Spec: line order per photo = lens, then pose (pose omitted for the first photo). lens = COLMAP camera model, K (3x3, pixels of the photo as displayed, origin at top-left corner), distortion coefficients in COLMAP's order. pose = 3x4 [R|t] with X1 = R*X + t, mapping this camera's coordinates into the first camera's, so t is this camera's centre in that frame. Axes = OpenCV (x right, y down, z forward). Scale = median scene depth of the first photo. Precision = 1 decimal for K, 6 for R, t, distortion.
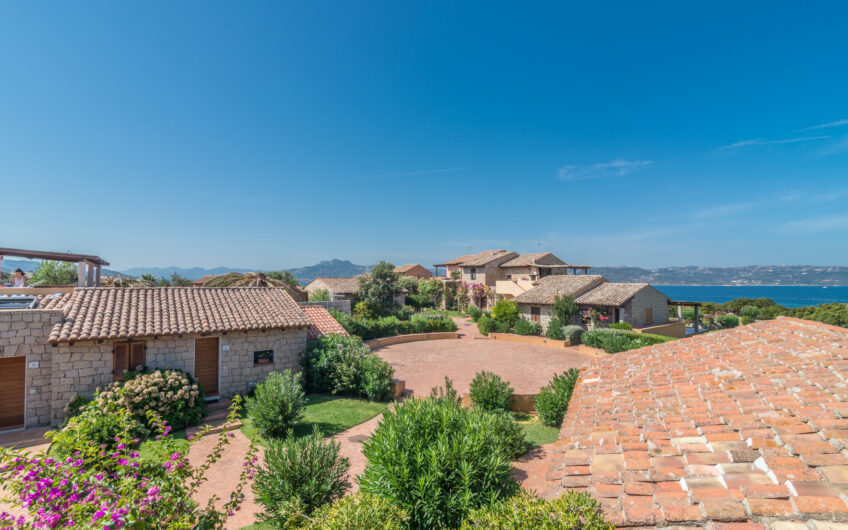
lens RADIAL K [[390.5, 0, 424.0], [0, 390.5, 265.0], [0, 0, 1]] dist [0.025786, -0.000297]
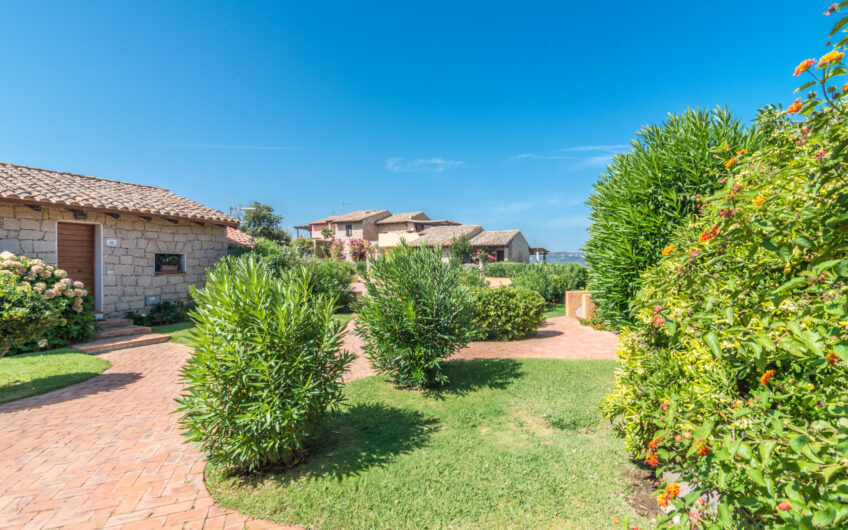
lens RADIAL K [[390.5, 0, 424.0], [0, 390.5, 265.0], [0, 0, 1]] dist [0.025786, -0.000297]
pose [[0.906406, -0.008824, 0.422315, -0.116128], [-0.002535, 0.999650, 0.026327, 0.086324], [-0.422400, -0.024934, 0.906067, 0.065409]]
